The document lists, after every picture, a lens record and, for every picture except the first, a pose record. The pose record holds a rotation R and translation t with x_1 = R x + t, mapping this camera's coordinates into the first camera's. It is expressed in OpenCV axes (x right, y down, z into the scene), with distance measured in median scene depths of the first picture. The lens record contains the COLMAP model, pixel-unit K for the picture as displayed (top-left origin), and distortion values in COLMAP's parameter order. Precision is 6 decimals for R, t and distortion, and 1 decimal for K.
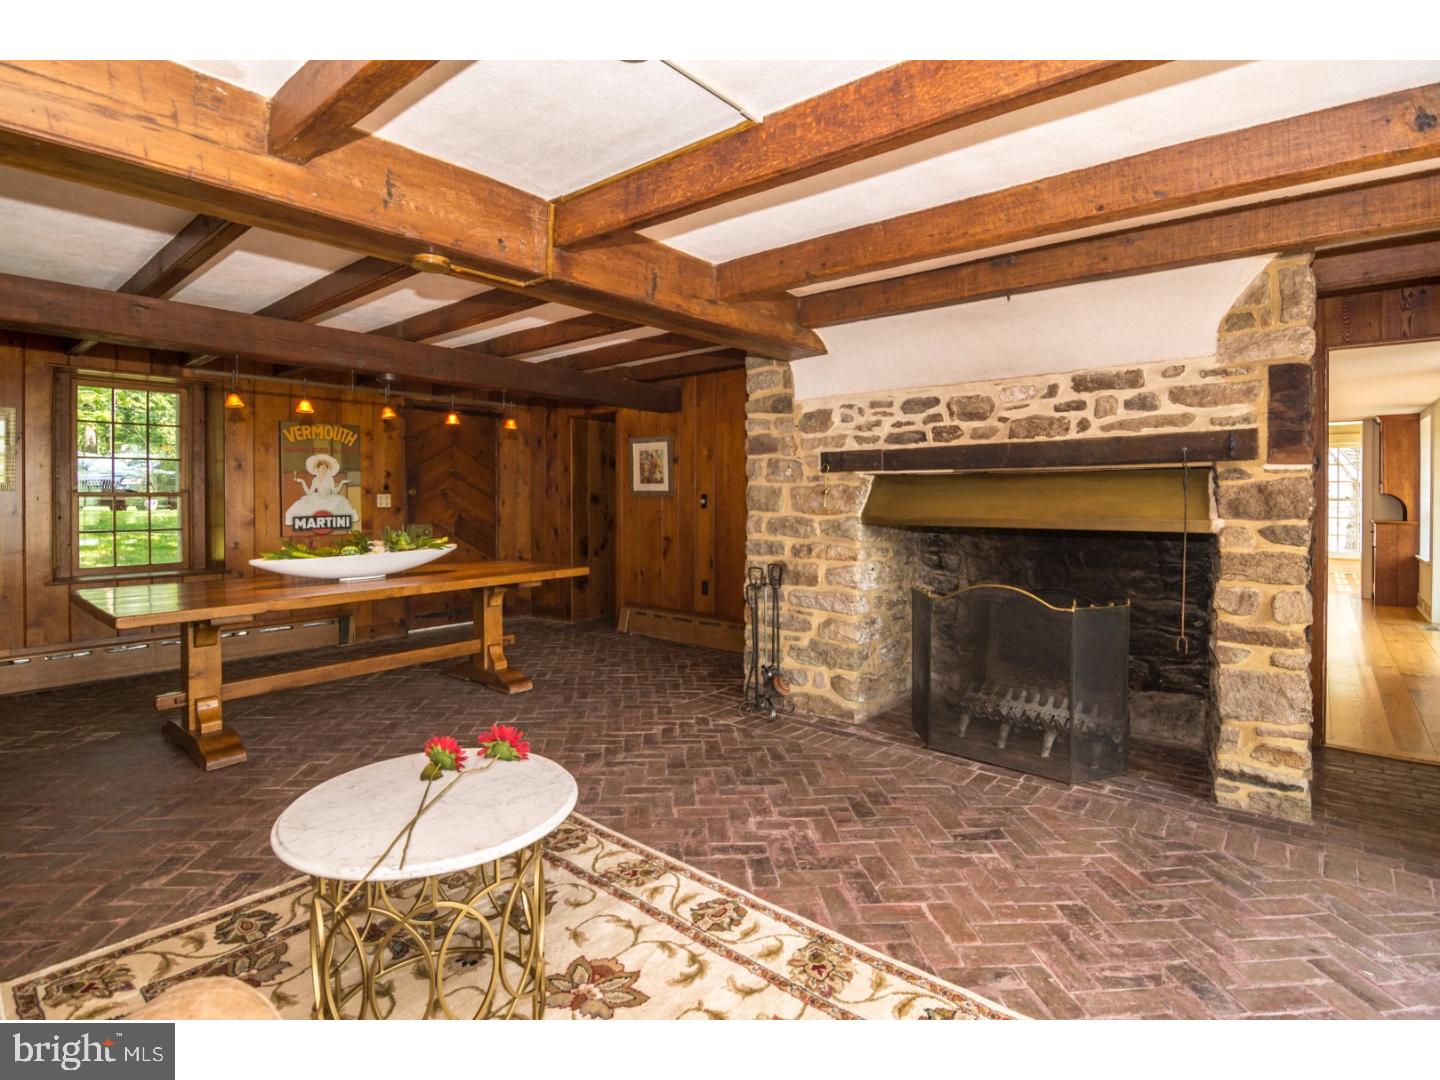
lens RADIAL K [[720.2, 0, 720.7], [0, 720.2, 524.7], [0, 0, 1]] dist [-0.014803, -0.001123]
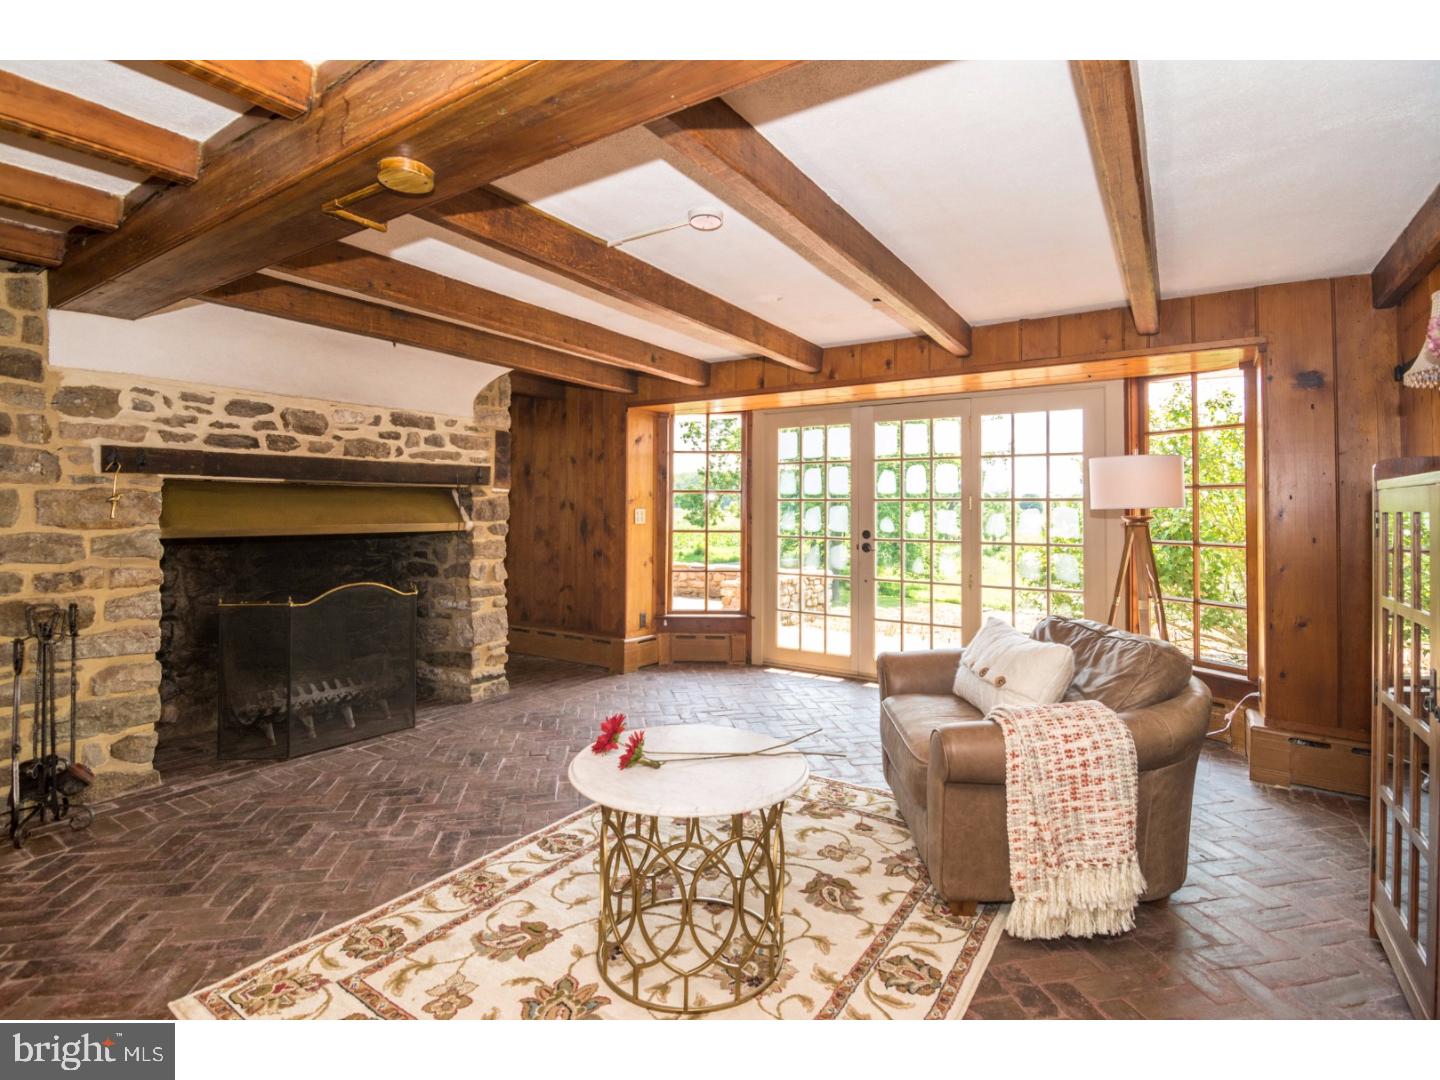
lens RADIAL K [[720.2, 0, 719.2], [0, 720.2, 533.2], [0, 0, 1]] dist [-0.014803, -0.001123]
pose [[-0.126108, -0.033124, 0.991463, -0.785455], [0.031980, 0.998787, 0.037436, -0.019483], [-0.991501, 0.036428, -0.124896, 0.540955]]
